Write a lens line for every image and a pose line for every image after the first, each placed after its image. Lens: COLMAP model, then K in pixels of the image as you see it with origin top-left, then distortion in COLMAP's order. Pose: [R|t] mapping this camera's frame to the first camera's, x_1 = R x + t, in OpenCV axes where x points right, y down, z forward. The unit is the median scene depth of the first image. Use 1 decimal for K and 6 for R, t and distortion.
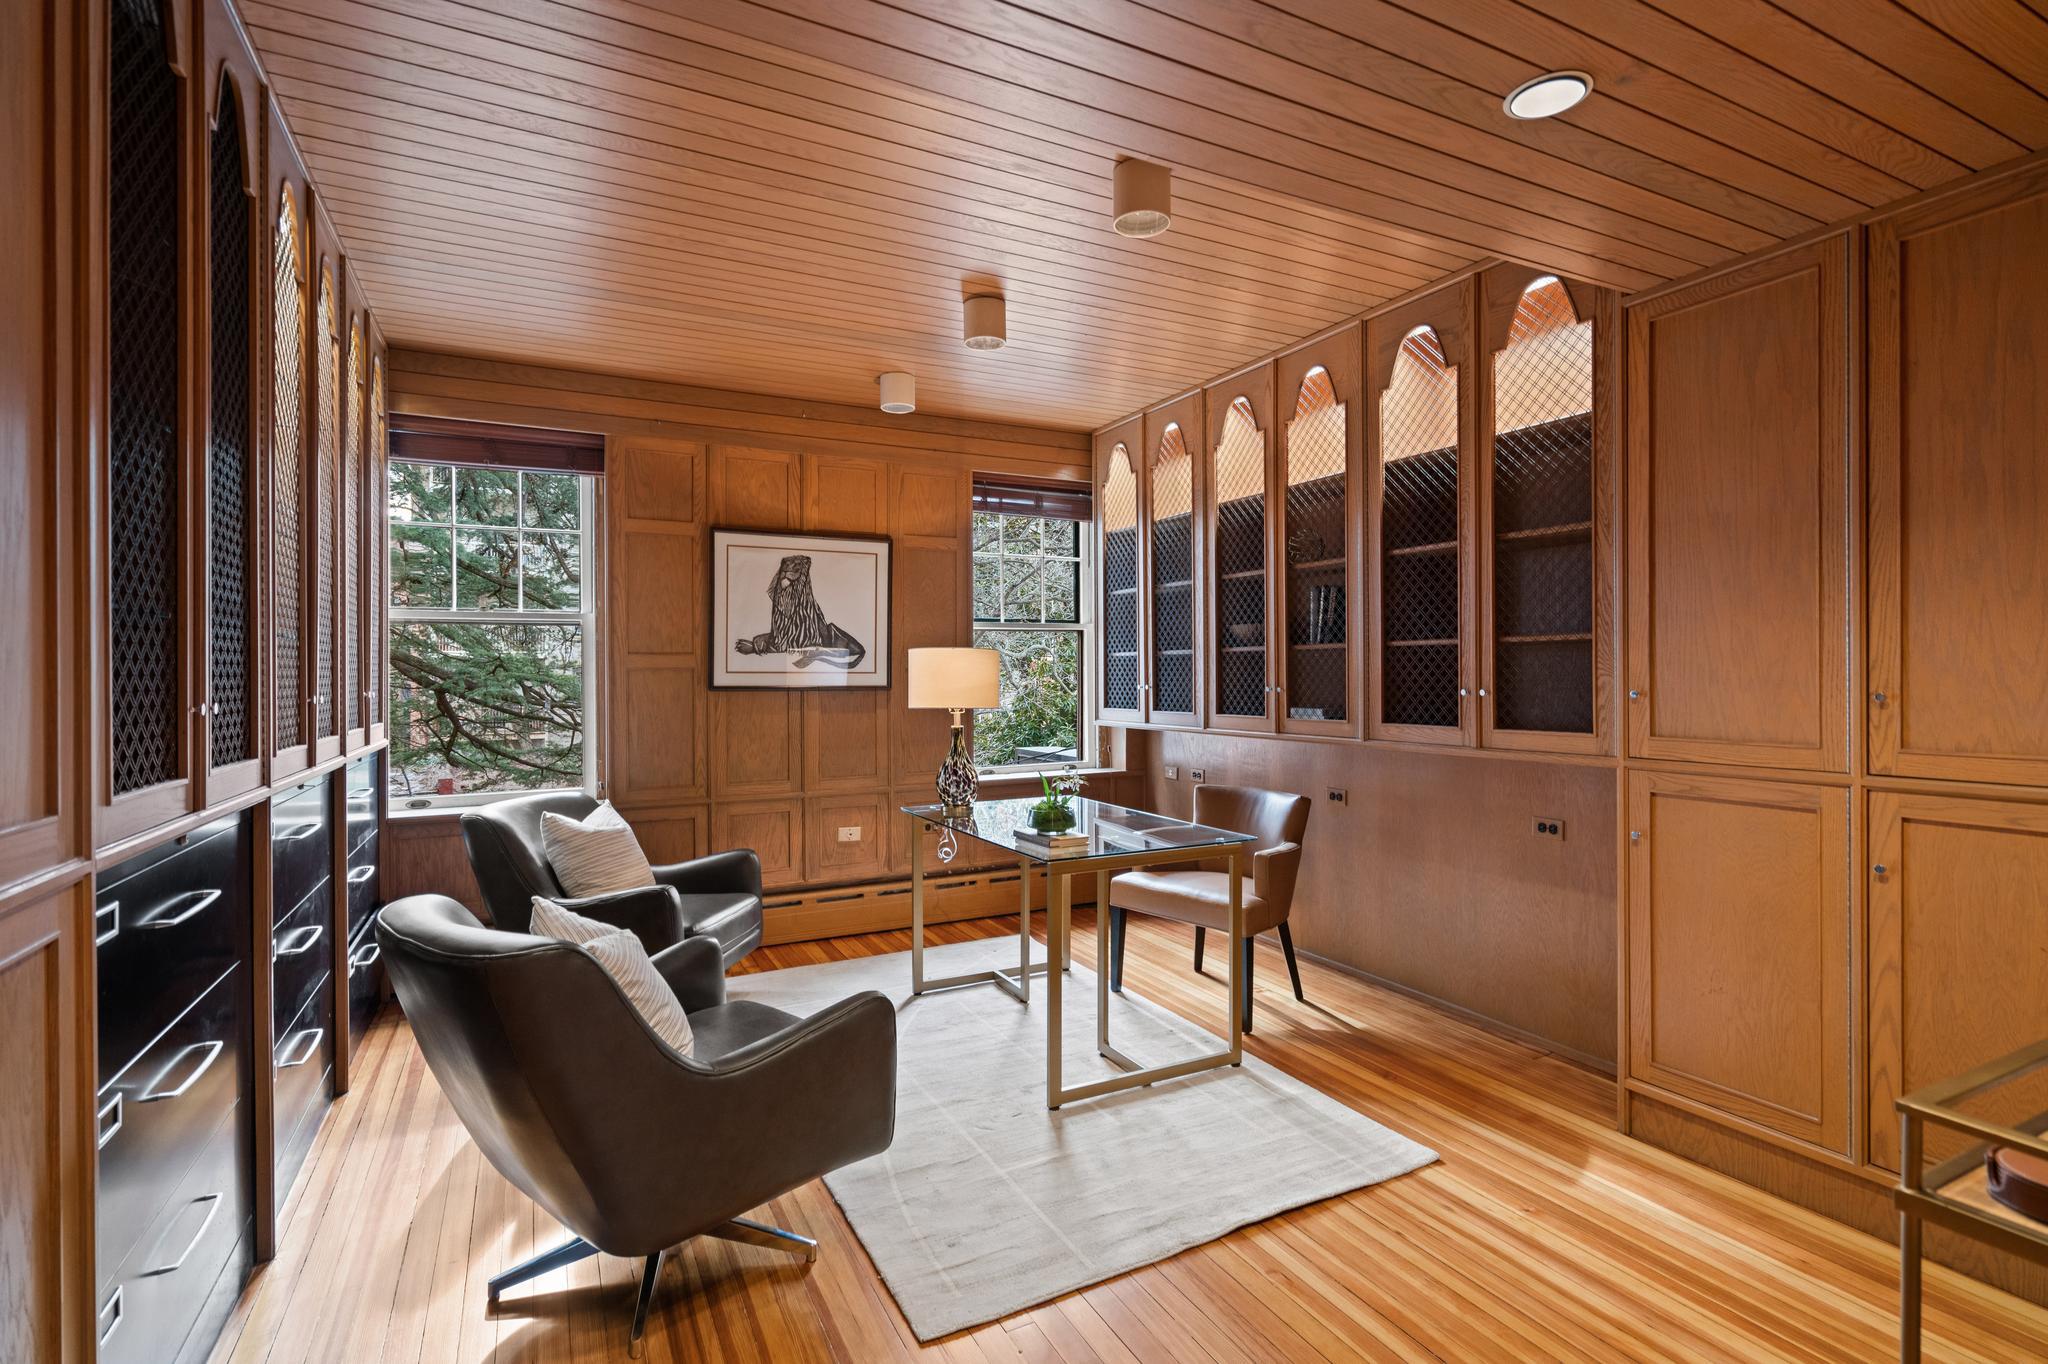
lens RADIAL K [[945.9, 0, 1018.2], [0, 945.9, 694.7], [0, 0, 1]] dist [0.000093, 0.000337]
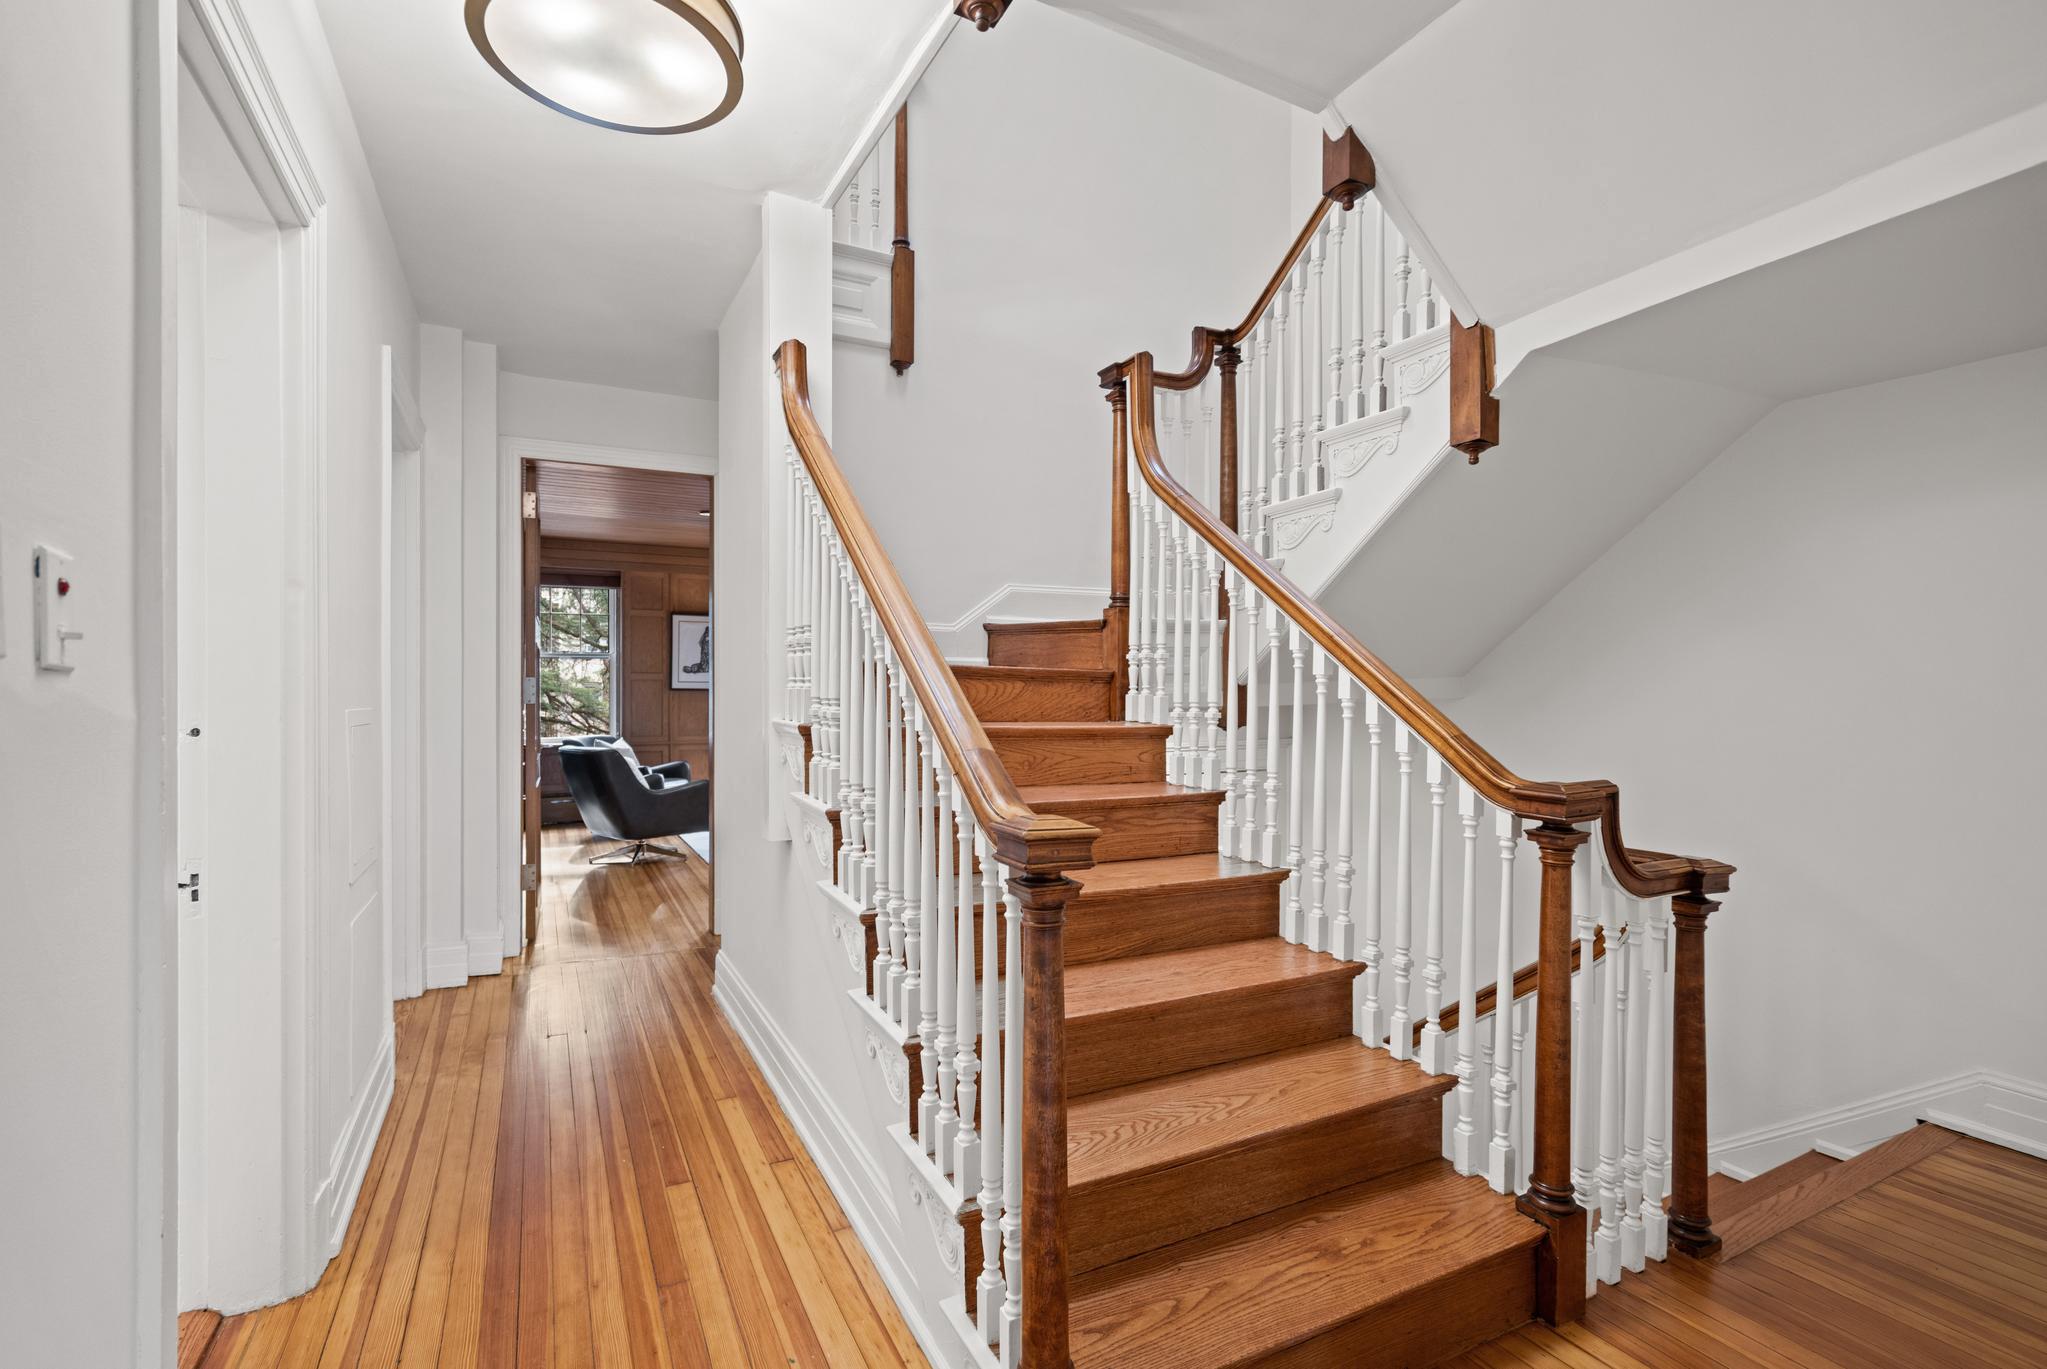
lens RADIAL K [[945.4, 0, 1017.7], [0, 945.4, 697.2], [0, 0, 1]] dist [0.000093, 0.000337]
pose [[0.999992, 0.000997, -0.003815, 0.451155], [-0.001046, 0.999917, -0.012810, 0.036474], [0.003801, 0.012814, 0.999911, -1.090064]]
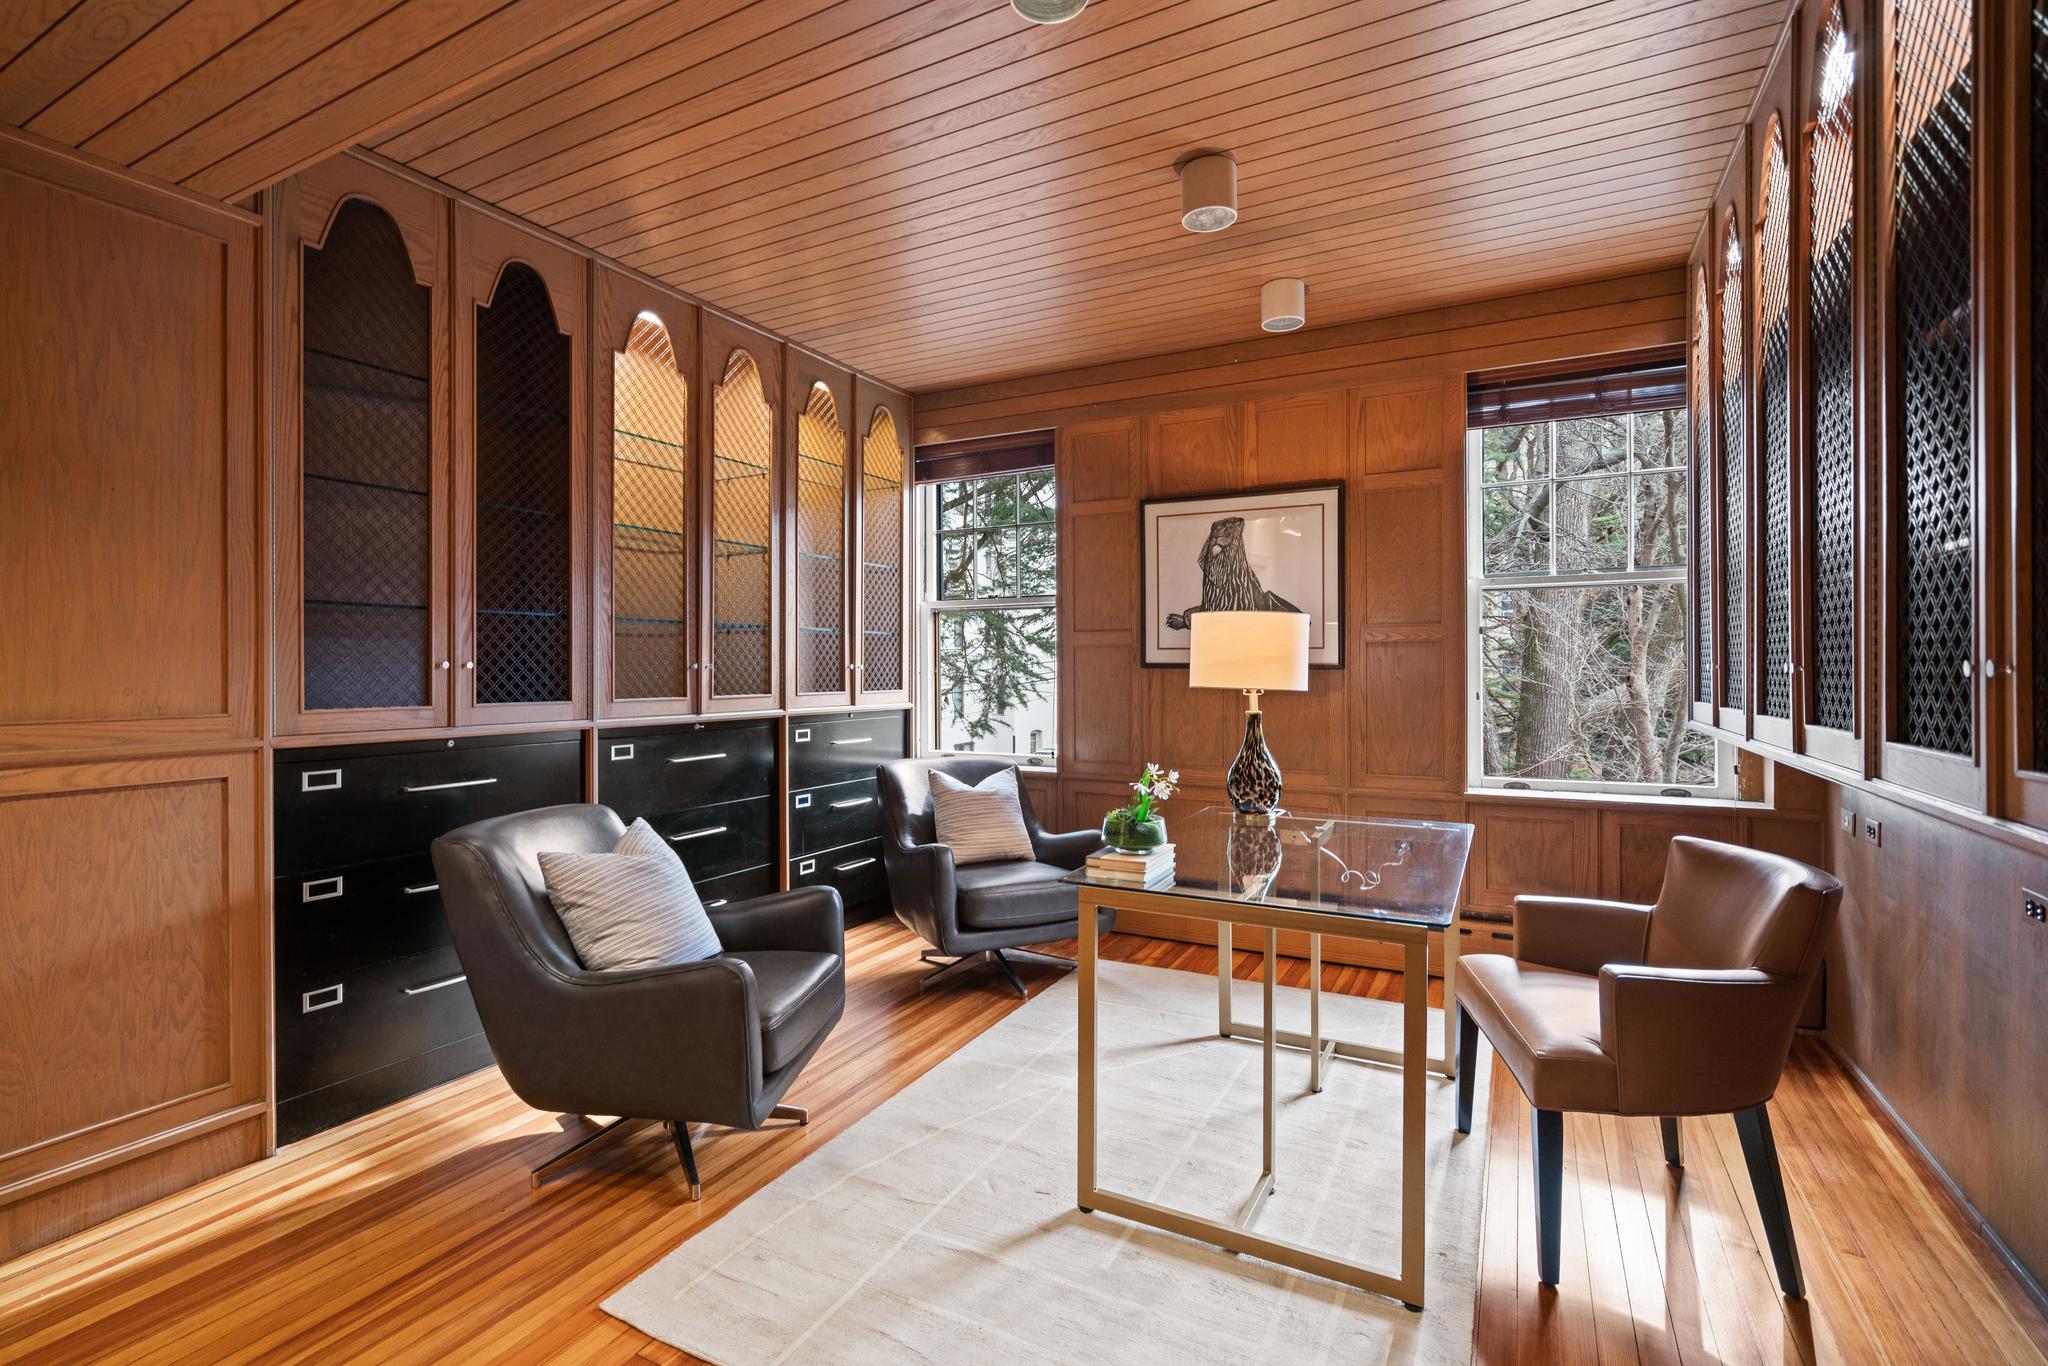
lens RADIAL K [[947.8, 0, 1022.7], [0, 947.8, 679.6], [0, 0, 1]] dist [-0.001905, 0.000528]
pose [[0.574729, 0.015945, -0.818189, 0.407105], [-0.020679, 0.999774, 0.004958, 0.005942], [0.818083, 0.014070, 0.574929, 0.335956]]
